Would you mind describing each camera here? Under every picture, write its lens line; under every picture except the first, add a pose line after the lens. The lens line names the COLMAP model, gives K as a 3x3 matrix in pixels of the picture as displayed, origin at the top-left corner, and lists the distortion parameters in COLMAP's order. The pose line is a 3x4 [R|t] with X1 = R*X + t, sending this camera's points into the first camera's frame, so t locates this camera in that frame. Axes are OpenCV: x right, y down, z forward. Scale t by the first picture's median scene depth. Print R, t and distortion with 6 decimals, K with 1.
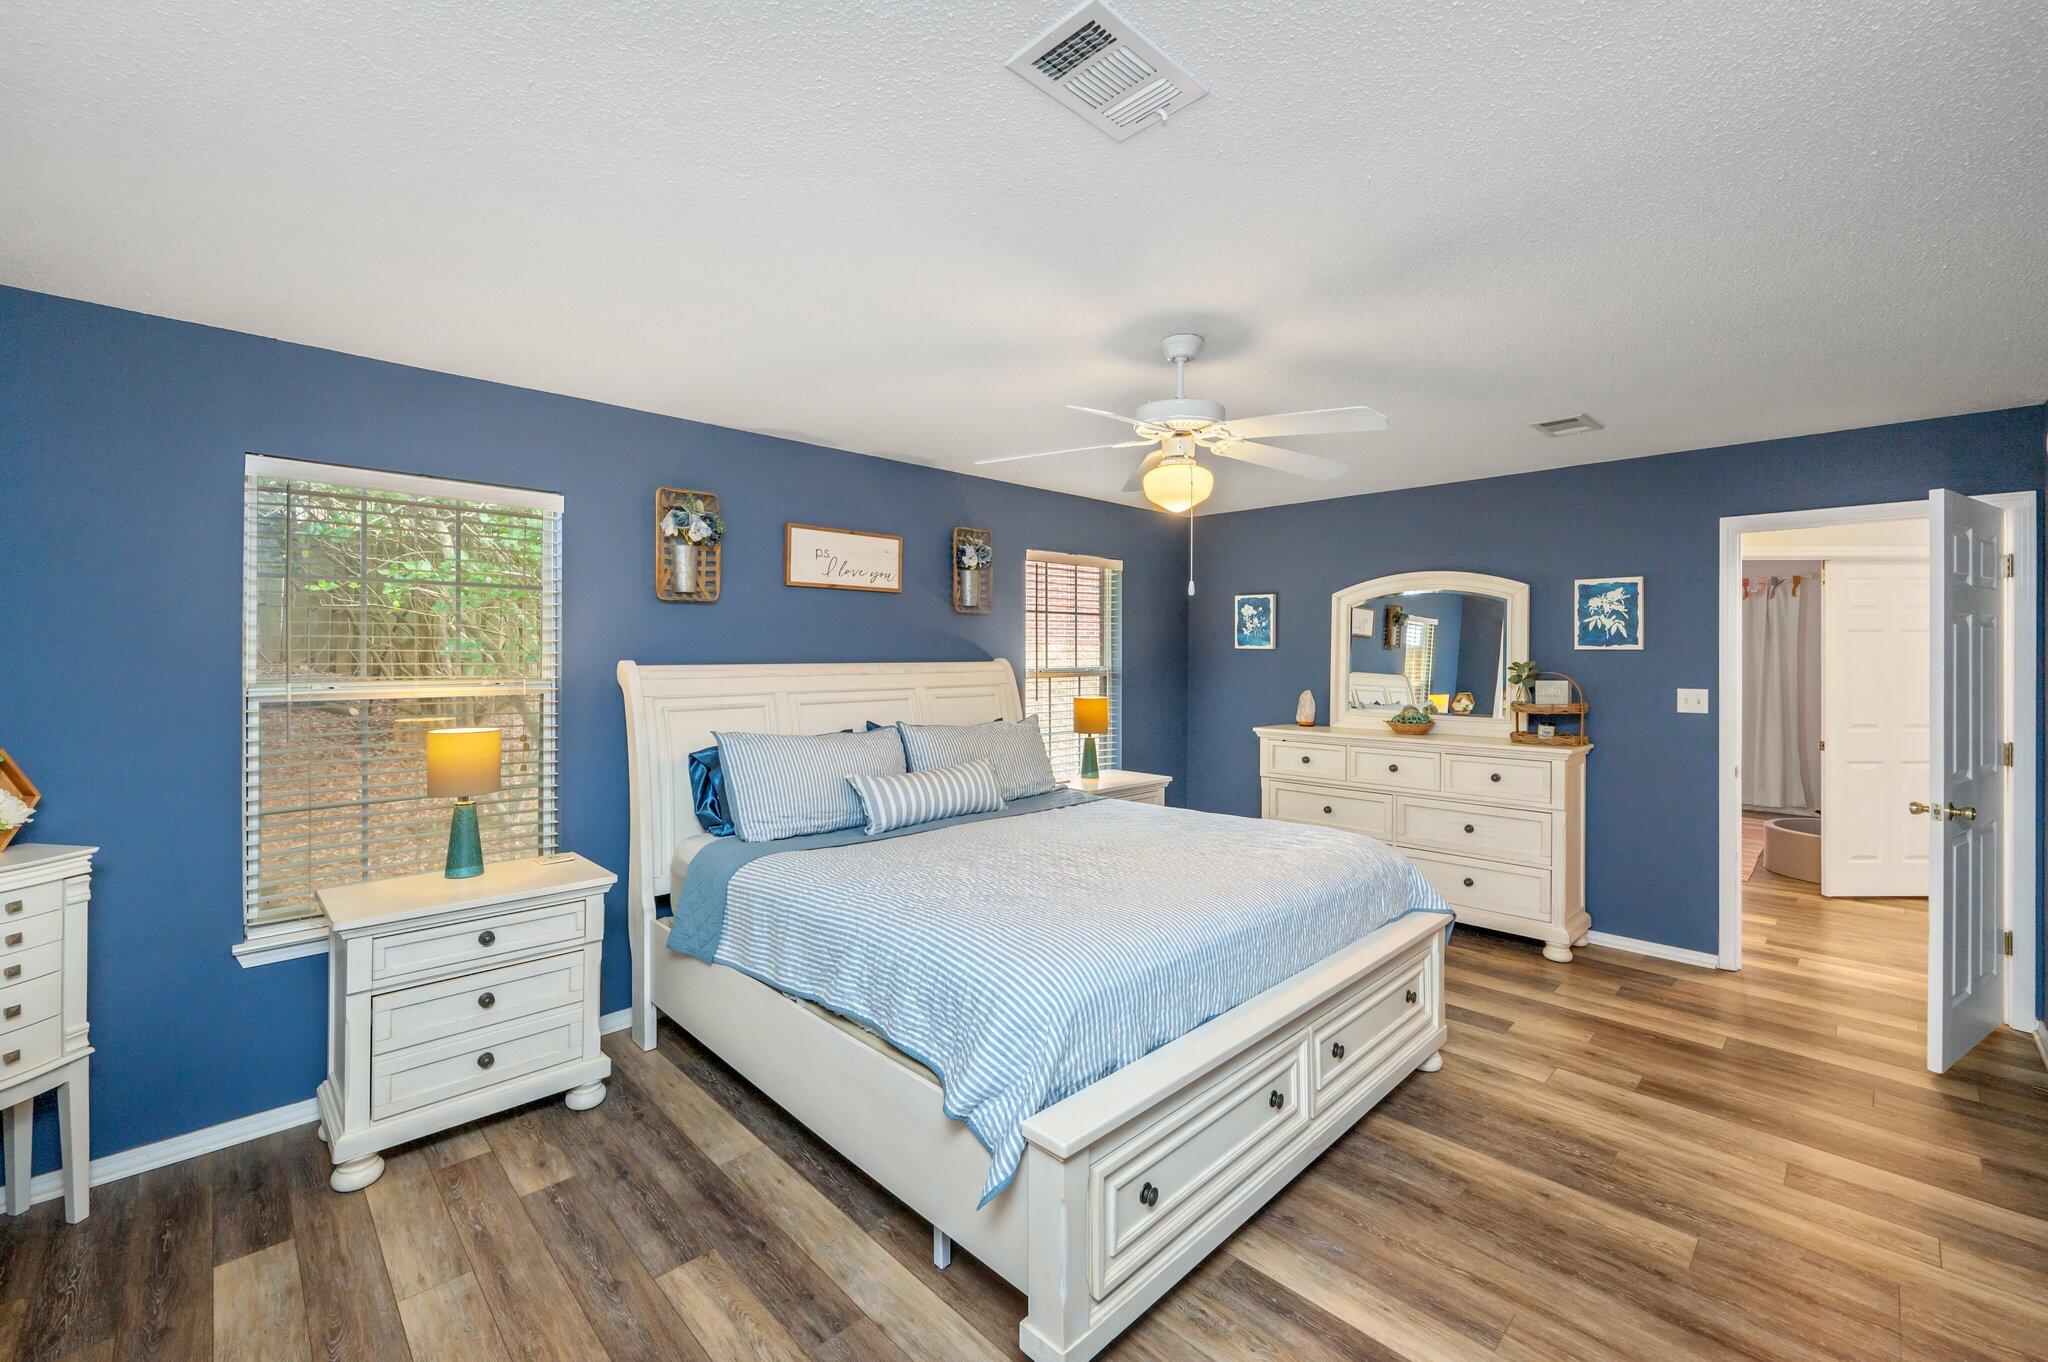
lens RADIAL K [[828.5, 0, 1037.8], [0, 828.5, 662.8], [0, 0, 1]] dist [0.013046, -0.000330]
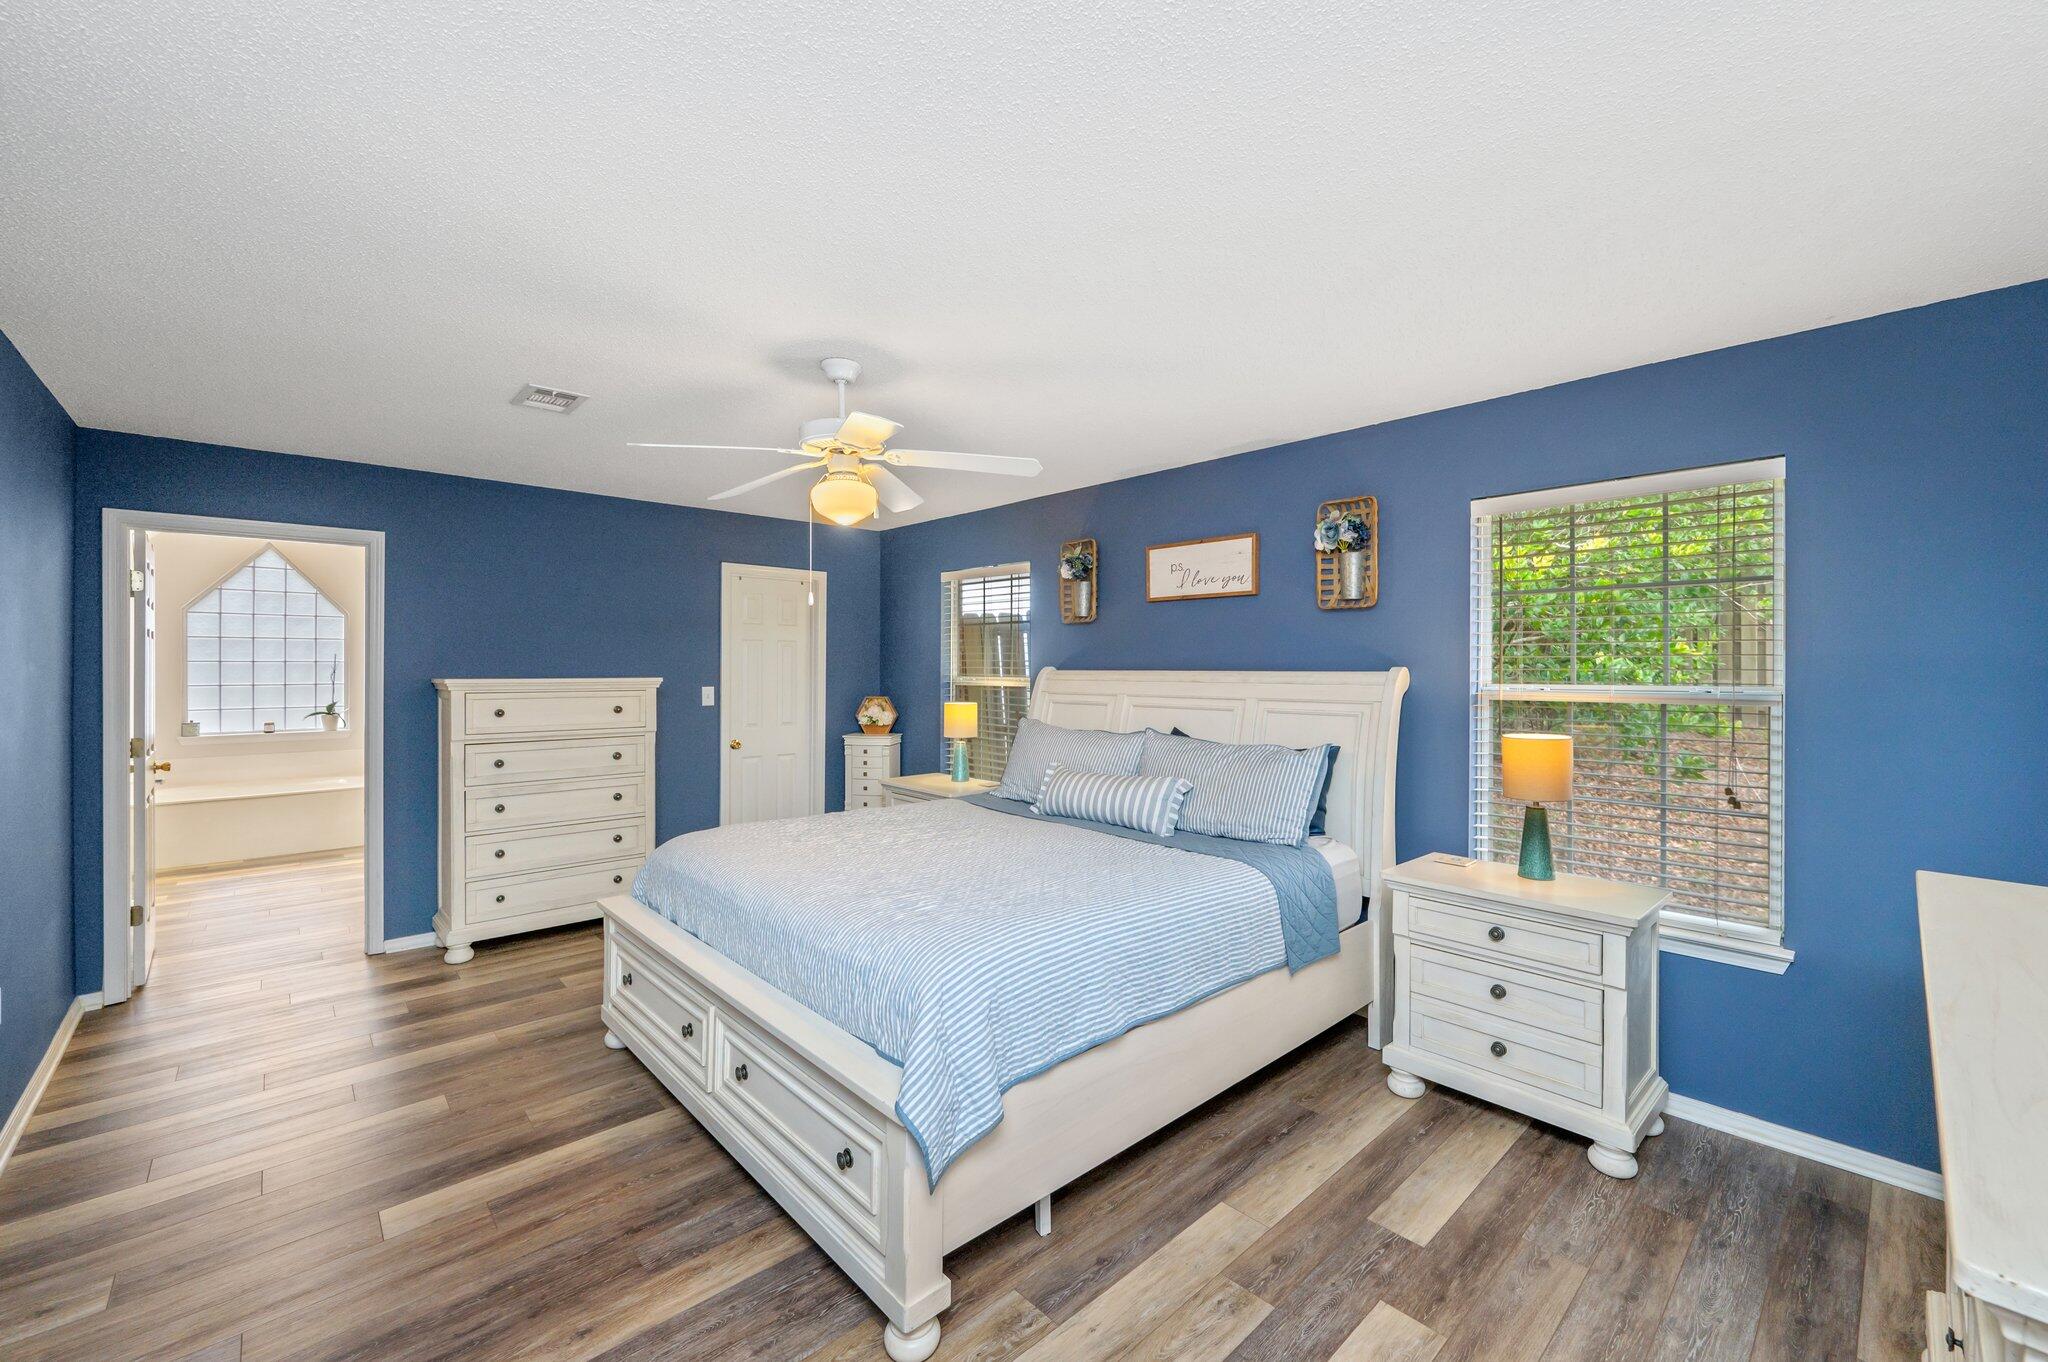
lens RADIAL K [[828.5, 0, 1023.4], [0, 828.5, 661.4], [0, 0, 1]] dist [0.013046, -0.000330]
pose [[-0.038835, -0.007136, -0.999220, 1.428138], [-0.011608, 0.999910, -0.006689, -0.003209], [0.999178, 0.011339, -0.038914, 1.479755]]
